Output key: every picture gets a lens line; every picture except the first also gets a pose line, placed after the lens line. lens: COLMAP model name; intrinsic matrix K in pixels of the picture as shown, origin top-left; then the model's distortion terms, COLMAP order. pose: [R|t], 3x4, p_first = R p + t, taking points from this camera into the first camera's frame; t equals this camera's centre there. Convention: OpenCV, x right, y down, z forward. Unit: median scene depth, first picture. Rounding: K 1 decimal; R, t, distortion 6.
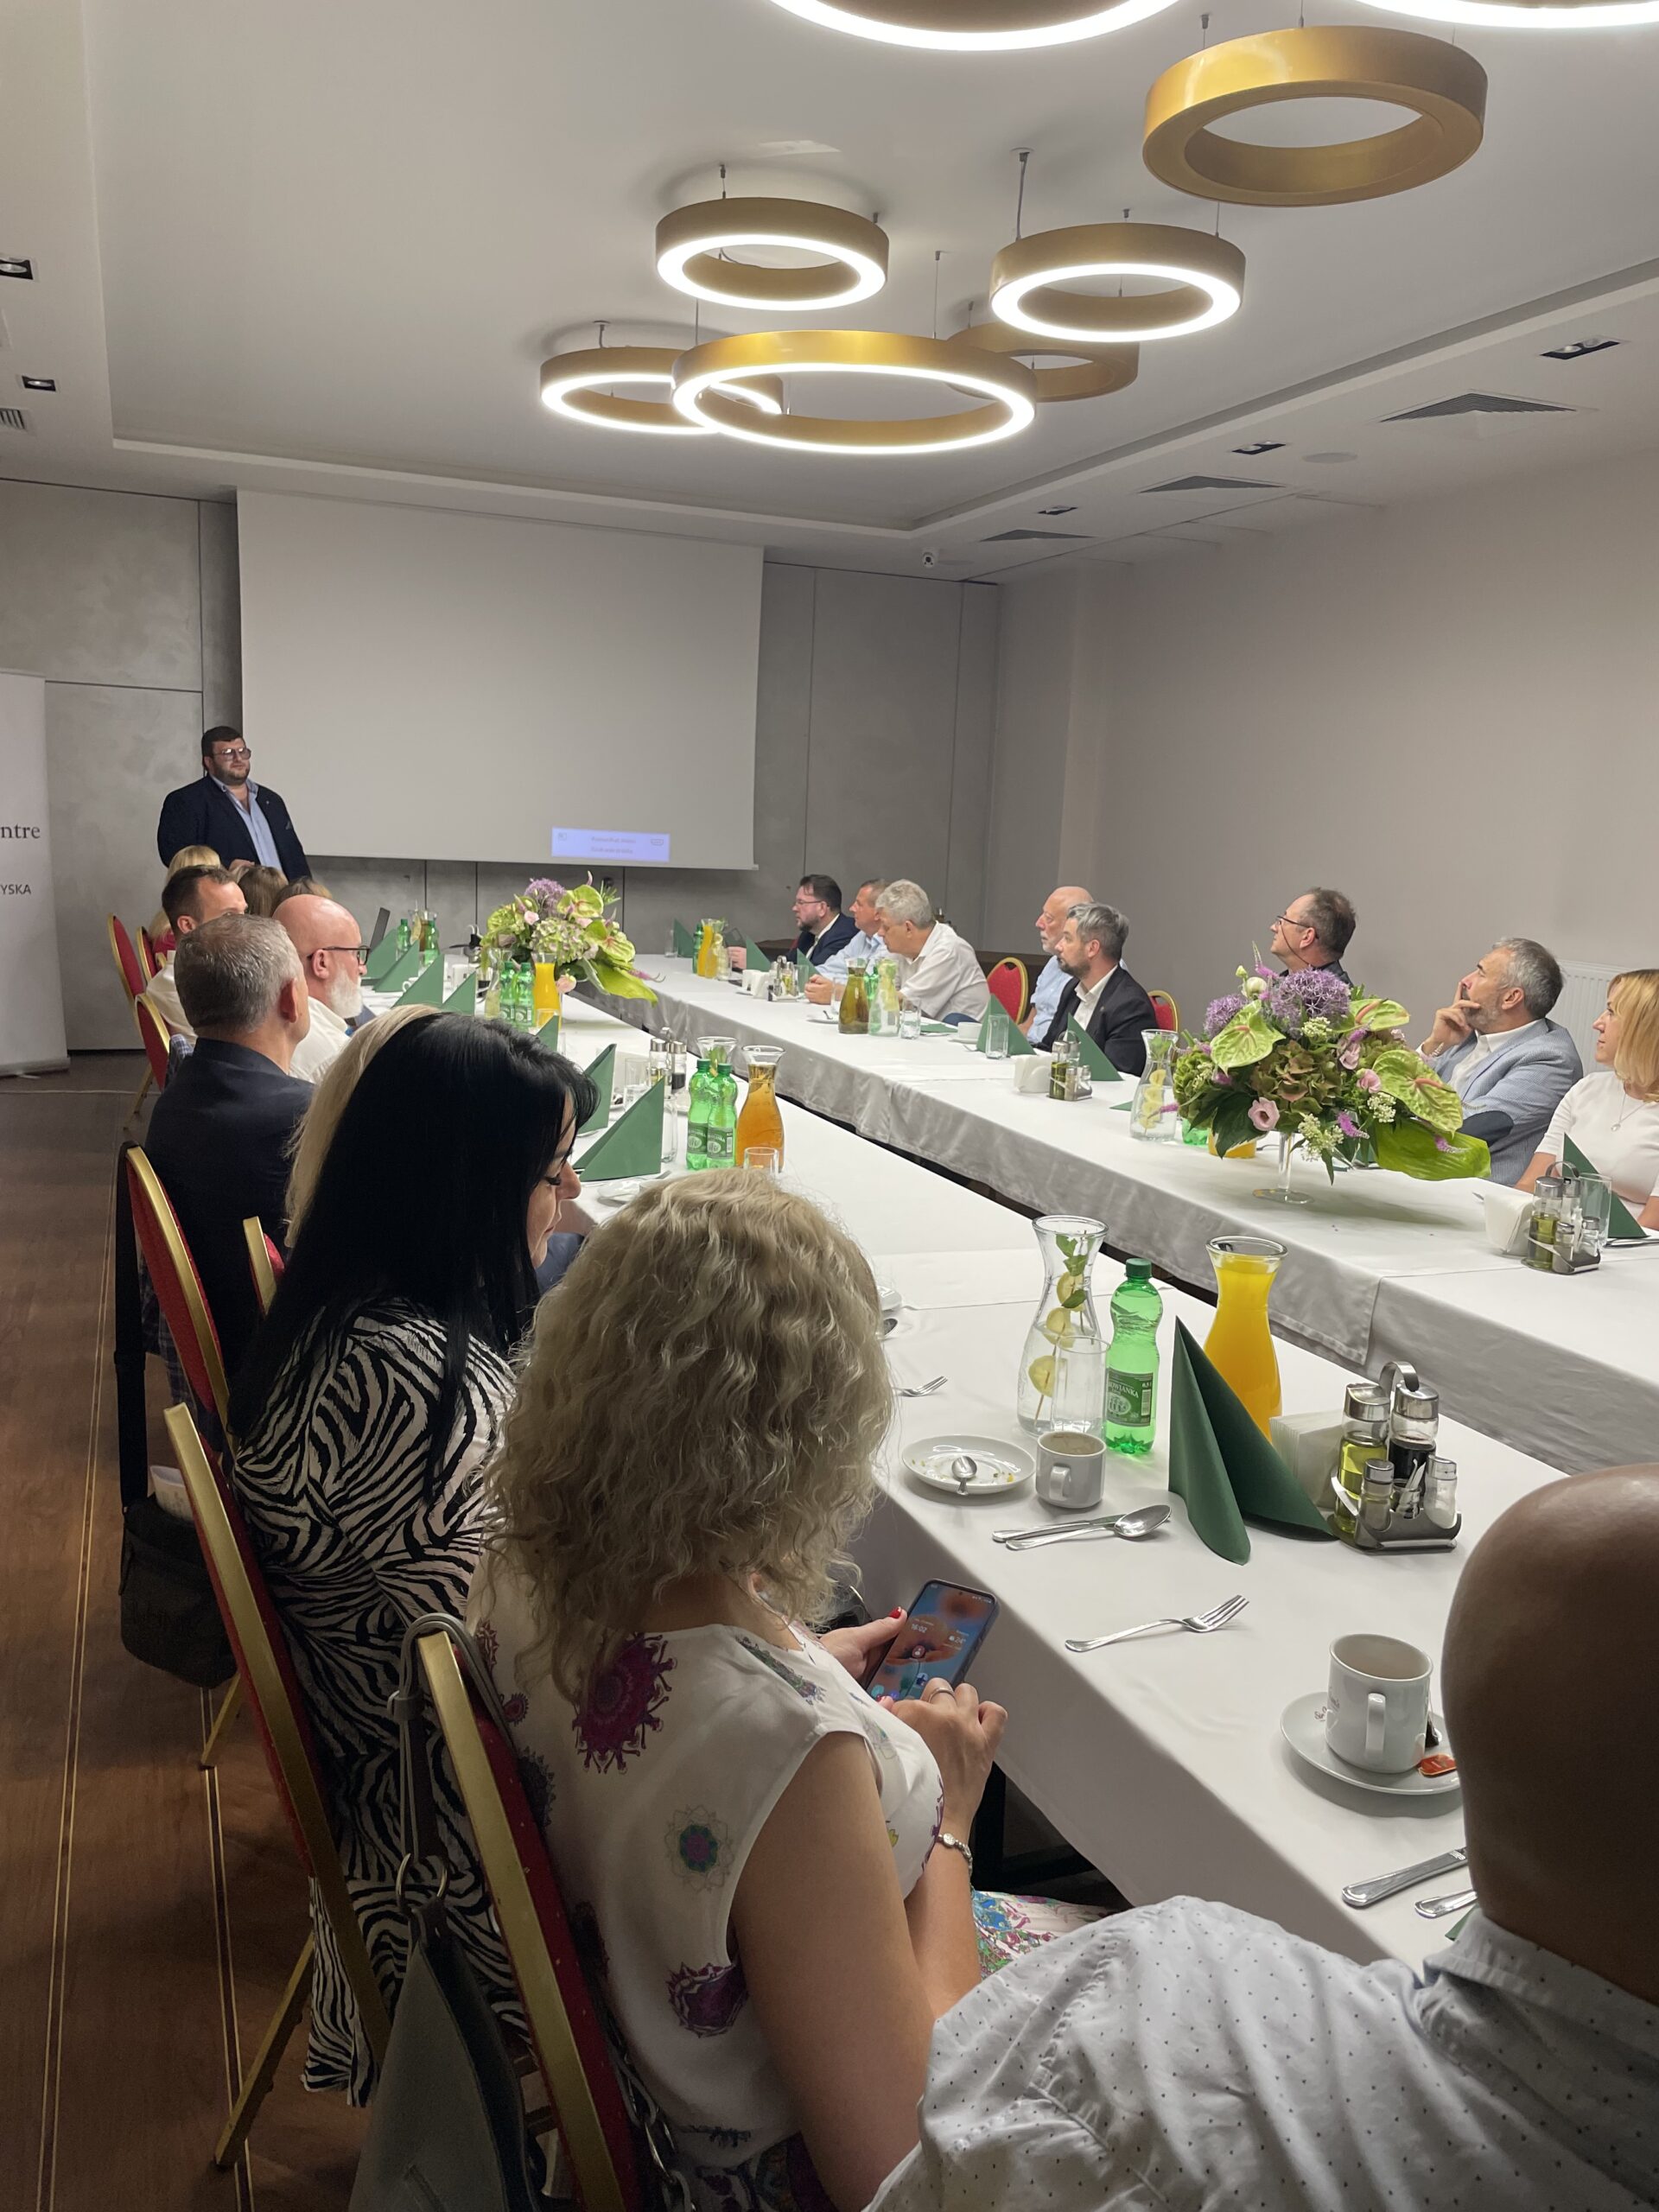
lens RADIAL K [[1669.7, 0, 829.5], [0, 1669.7, 1106.0], [0, 0, 1]] dist [0.090909, -0.119369]
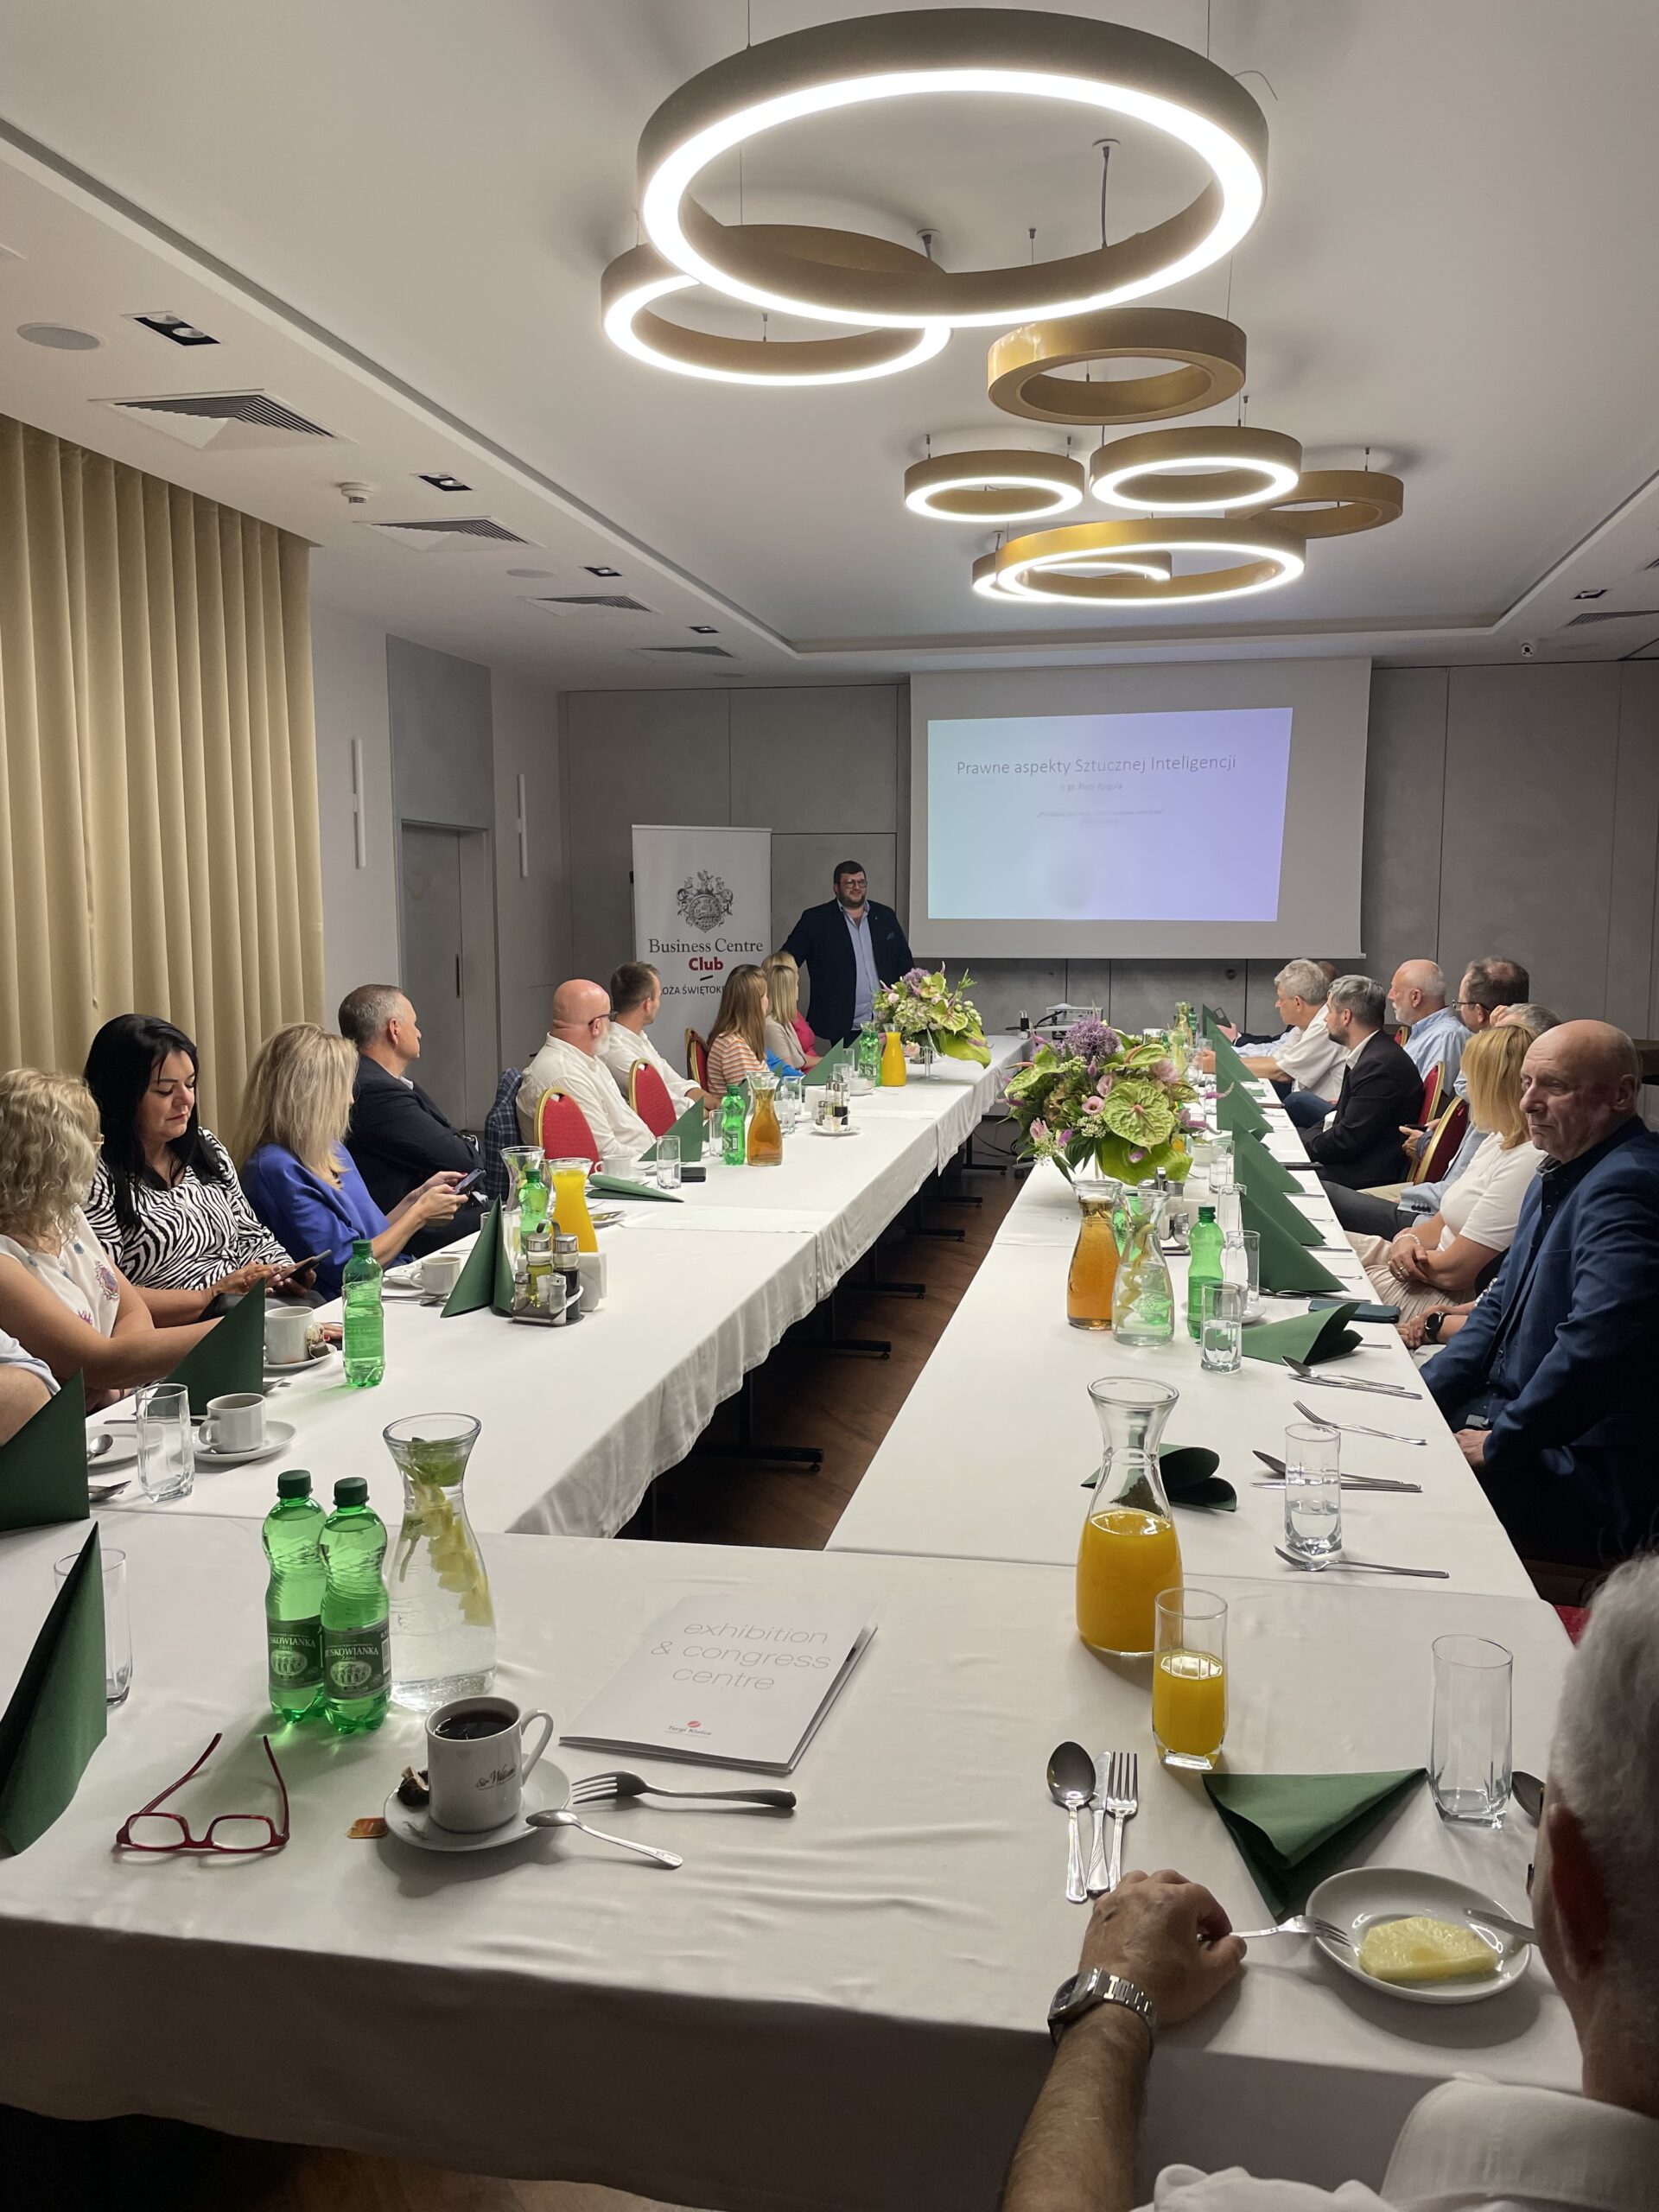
lens RADIAL K [[1659.3, 0, 829.5], [0, 1659.3, 1106.0], [0, 0, 1]] dist [0.076977, -0.119909]
pose [[0.836633, 0.022001, -0.547322, 0.553685], [-0.056023, 0.997390, -0.045545, 0.036035], [0.544892, 0.068767, 0.835682, -0.101668]]
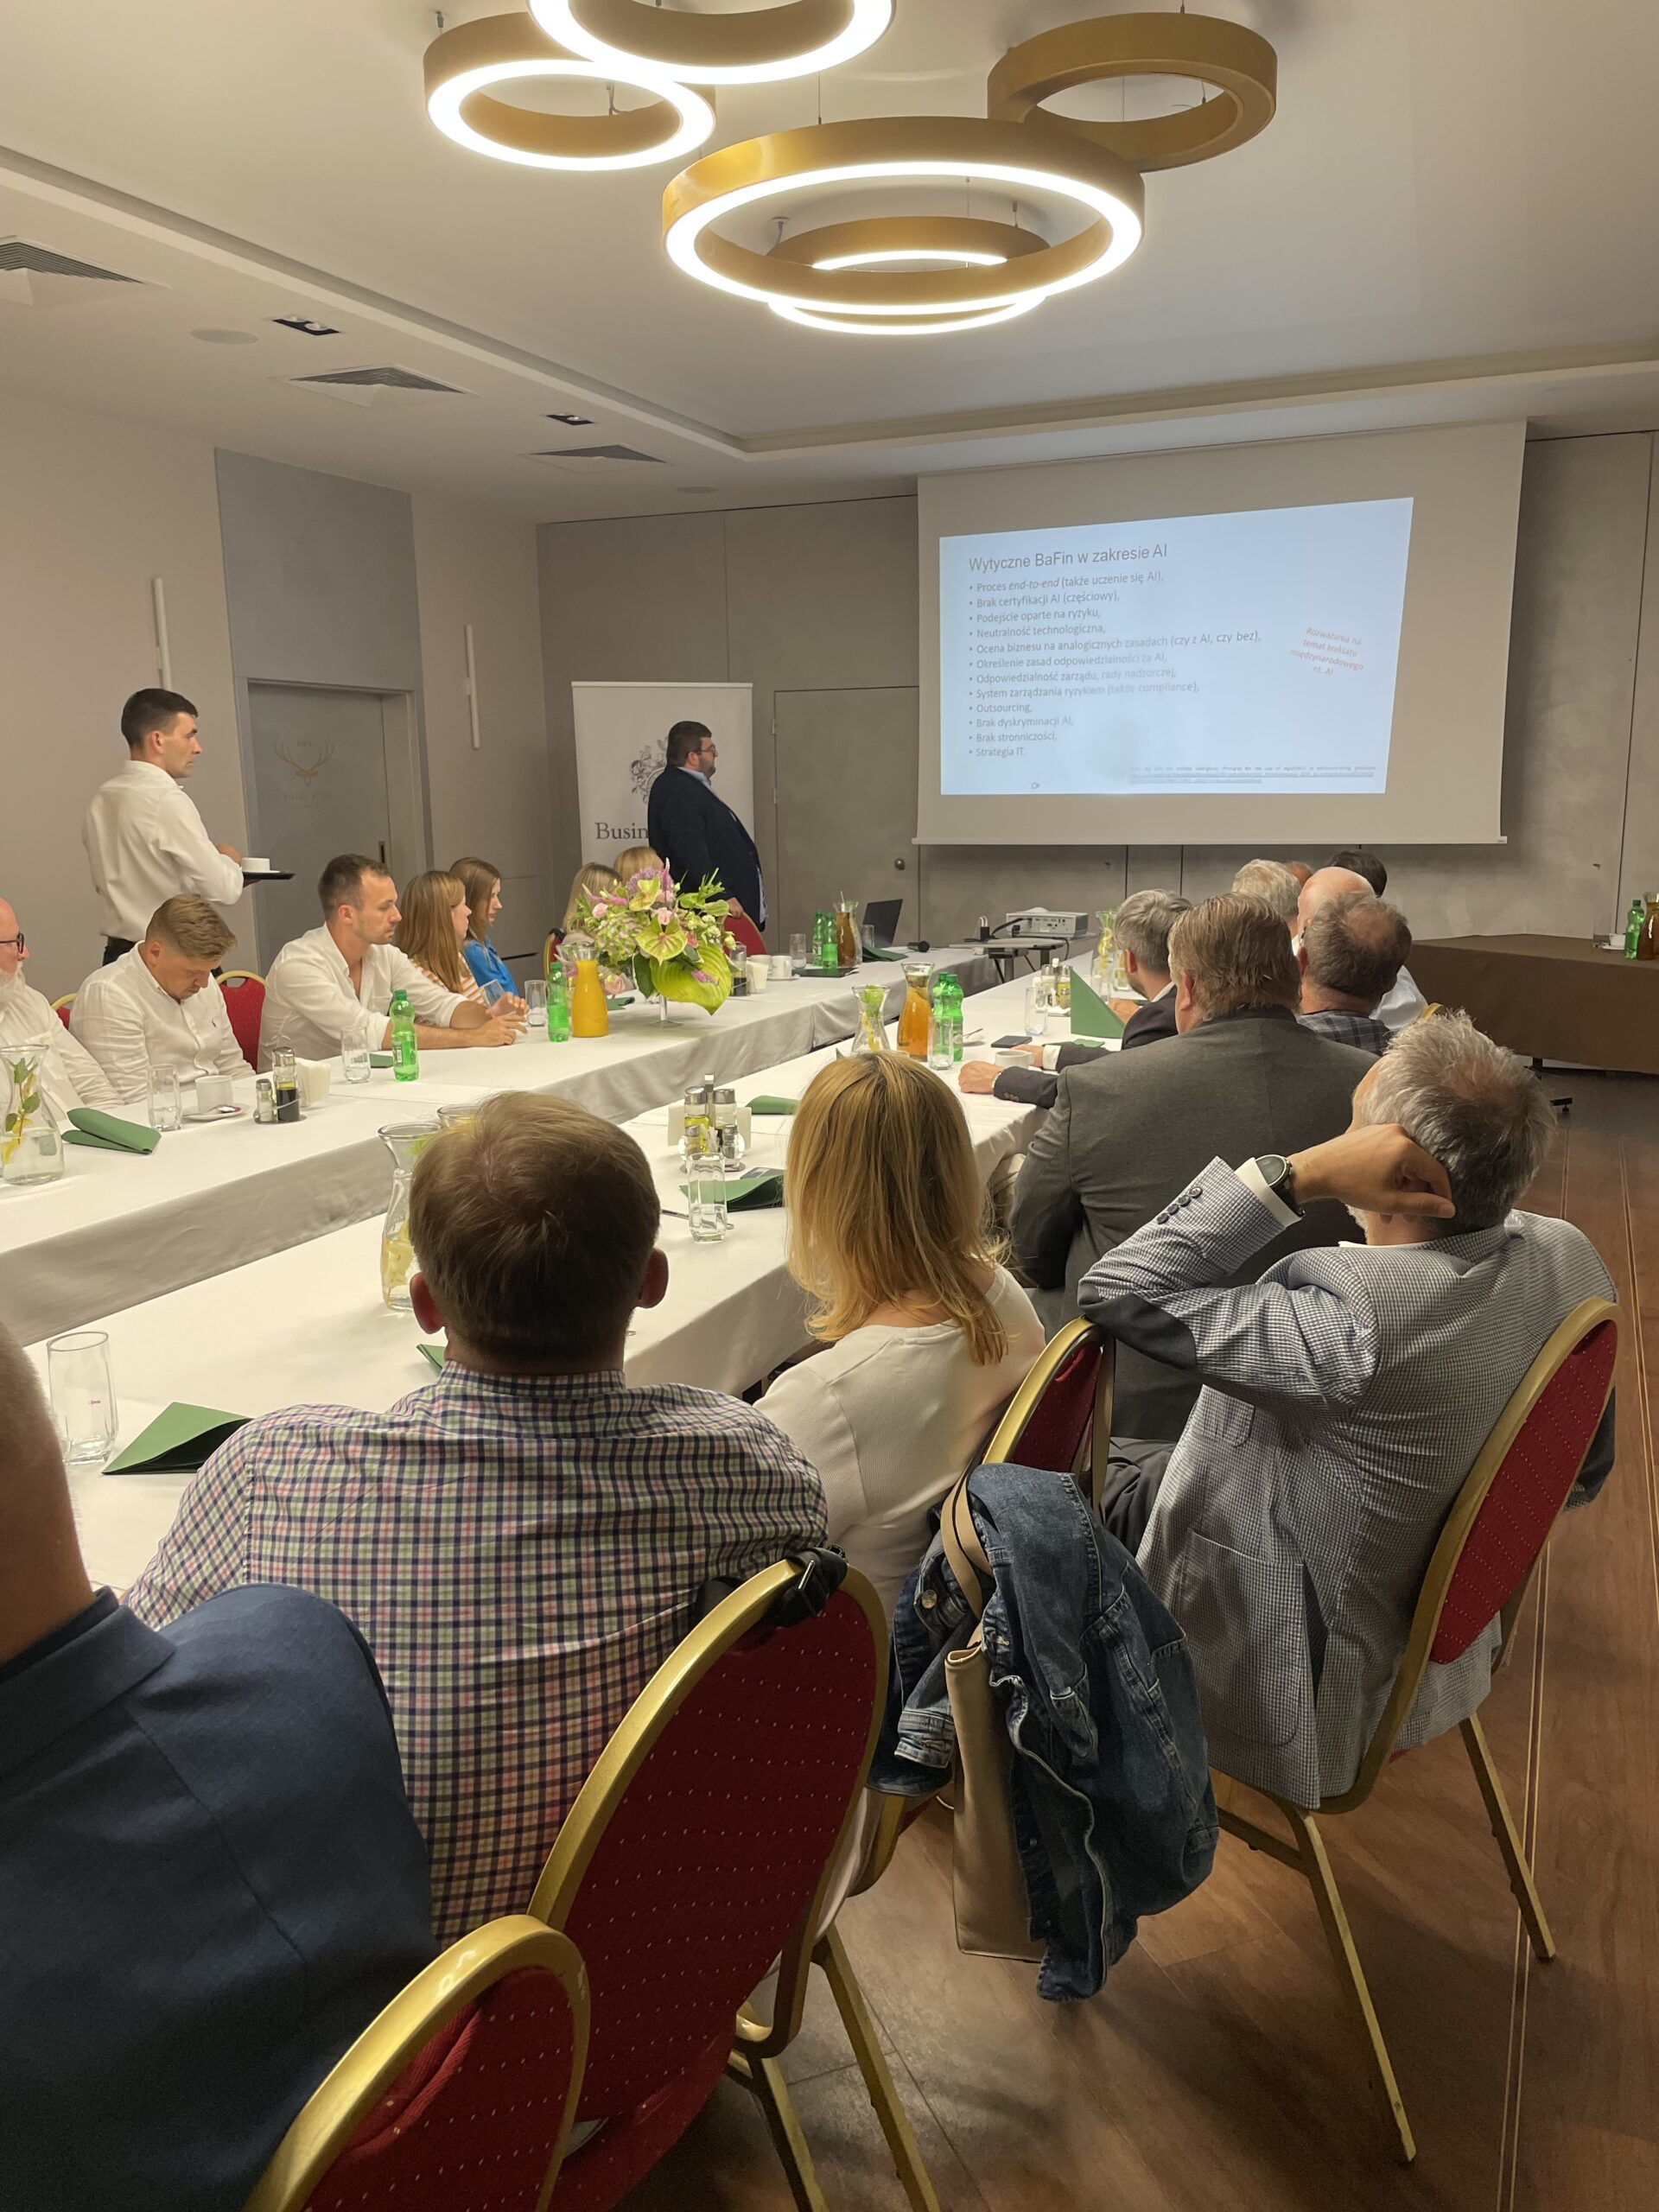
lens RADIAL K [[1652.7, 0, 822.7], [0, 1652.7, 1123.7], [0, 0, 1]] dist [0.066462, -0.103109]
pose [[0.713852, 0.087944, -0.694753, 0.614369], [-0.076341, 0.995943, 0.047629, -0.056116], [0.696123, 0.019038, 0.717670, 0.516985]]
